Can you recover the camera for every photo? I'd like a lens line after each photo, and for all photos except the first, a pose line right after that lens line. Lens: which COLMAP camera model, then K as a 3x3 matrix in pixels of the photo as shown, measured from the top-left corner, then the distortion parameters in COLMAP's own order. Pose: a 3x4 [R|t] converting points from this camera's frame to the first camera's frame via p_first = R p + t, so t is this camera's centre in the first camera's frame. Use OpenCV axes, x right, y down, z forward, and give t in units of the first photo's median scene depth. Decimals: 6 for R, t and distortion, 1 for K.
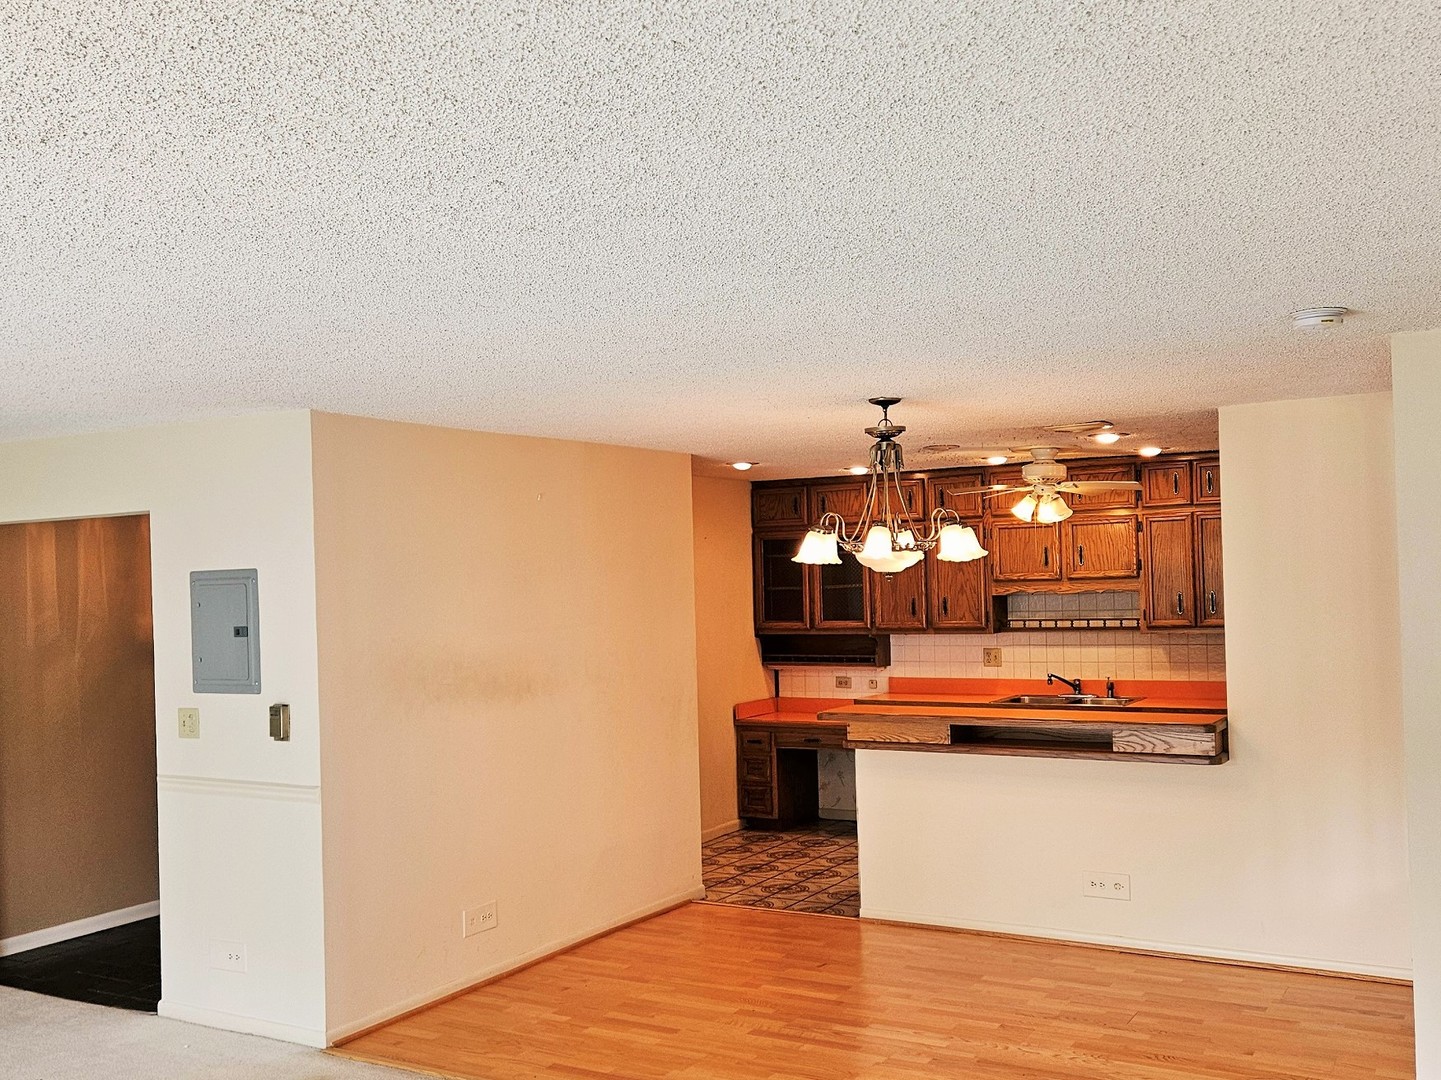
lens RADIAL K [[1386.1, 0, 714.0], [0, 1386.1, 546.6], [0, 0, 1]] dist [0.055827, 0.000000]
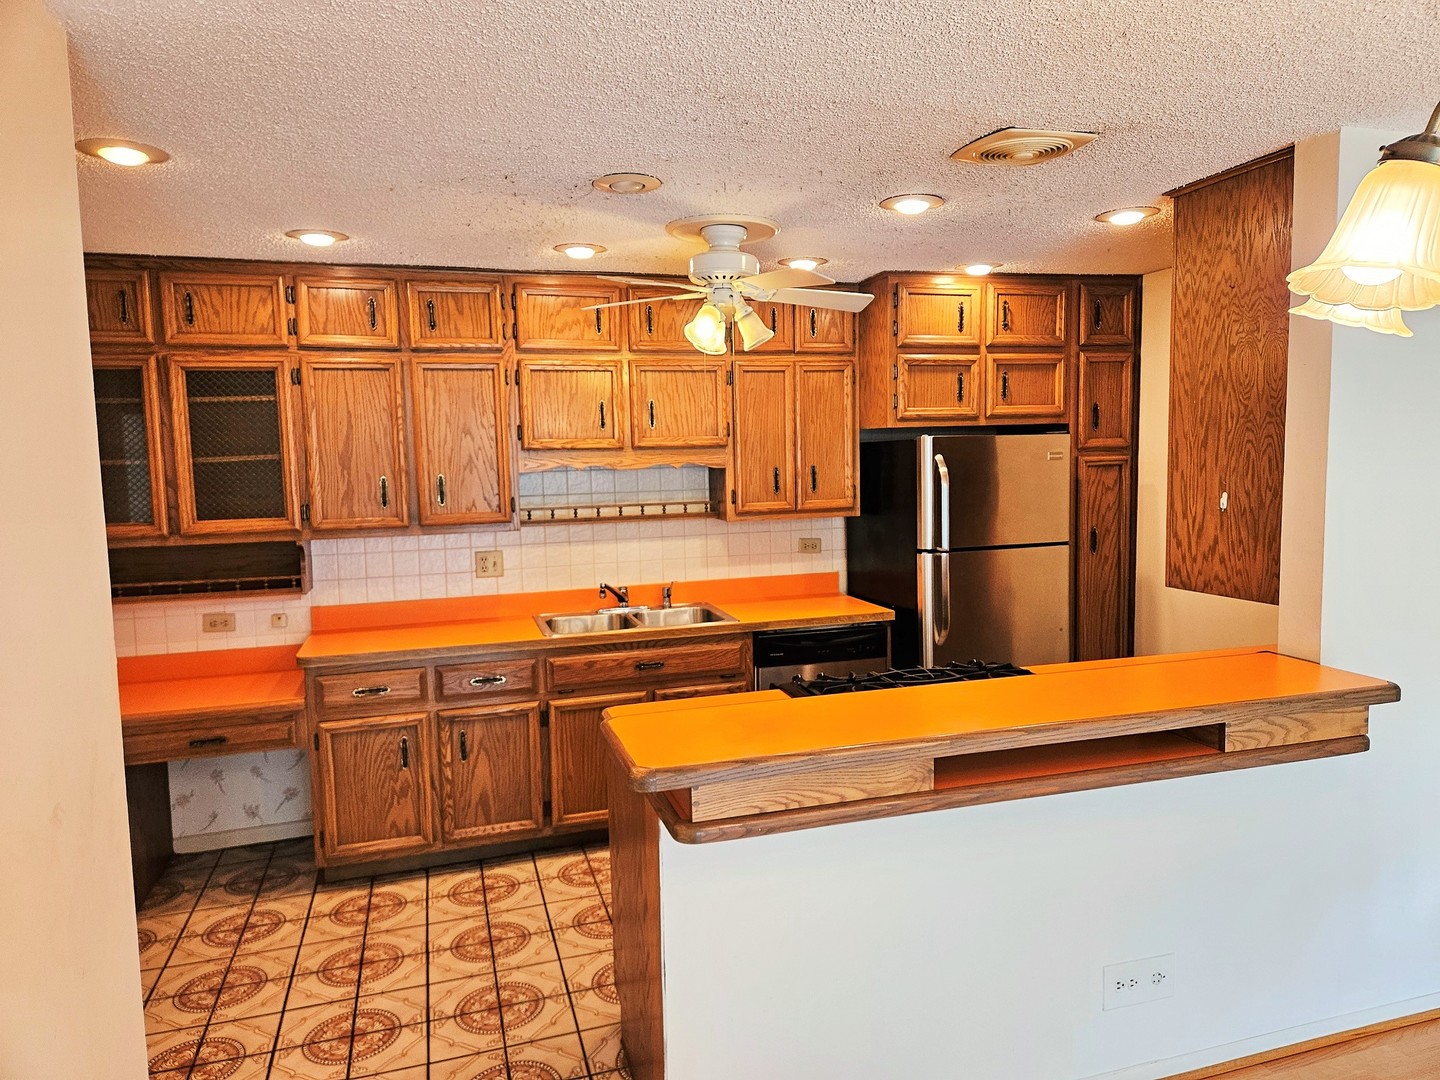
lens RADIAL K [[967.0, 0, 729.0], [0, 967.0, 542.9], [0, 0, 1]] dist [0.043756, -0.005104]
pose [[0.666940, -0.058118, 0.742841, -0.086452], [-0.014638, 0.995739, 0.091046, 0.028000], [-0.744967, -0.071596, 0.663248, 0.693840]]
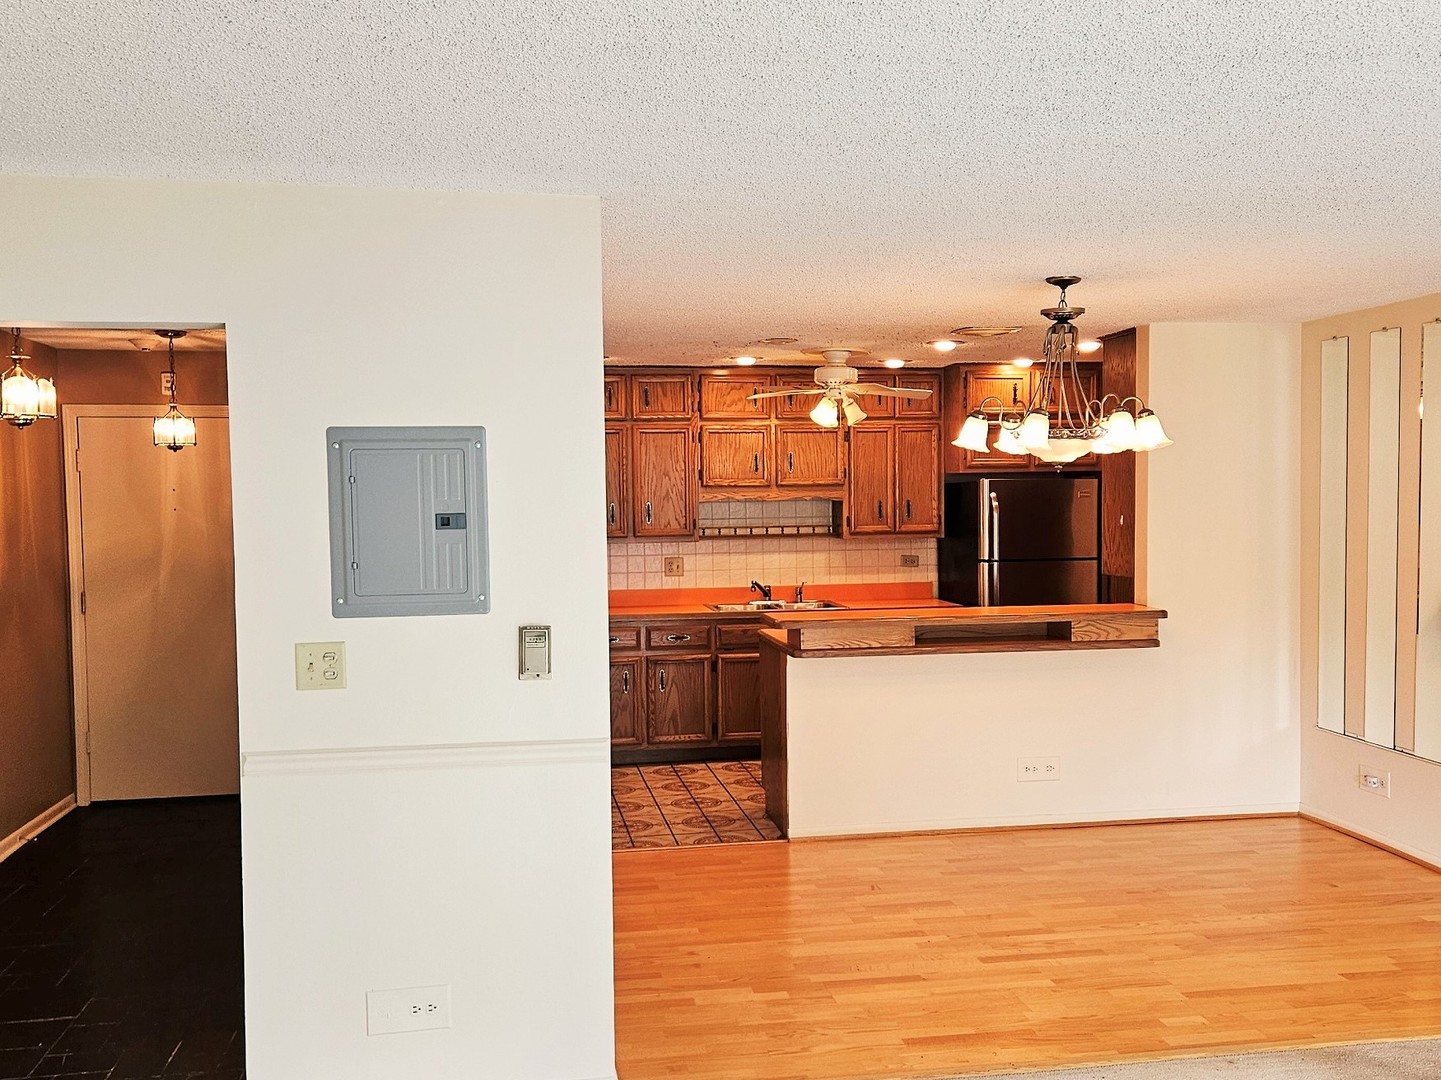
lens RADIAL K [[1386.1, 0, 724.3], [0, 1386.1, 546.4], [0, 0, 1]] dist [0.055827, 0.000000]
pose [[0.760107, -0.007398, 0.649756, -0.462592], [-0.024720, 0.998882, 0.040292, 0.029960], [-0.649328, -0.046688, 0.759074, 0.288005]]
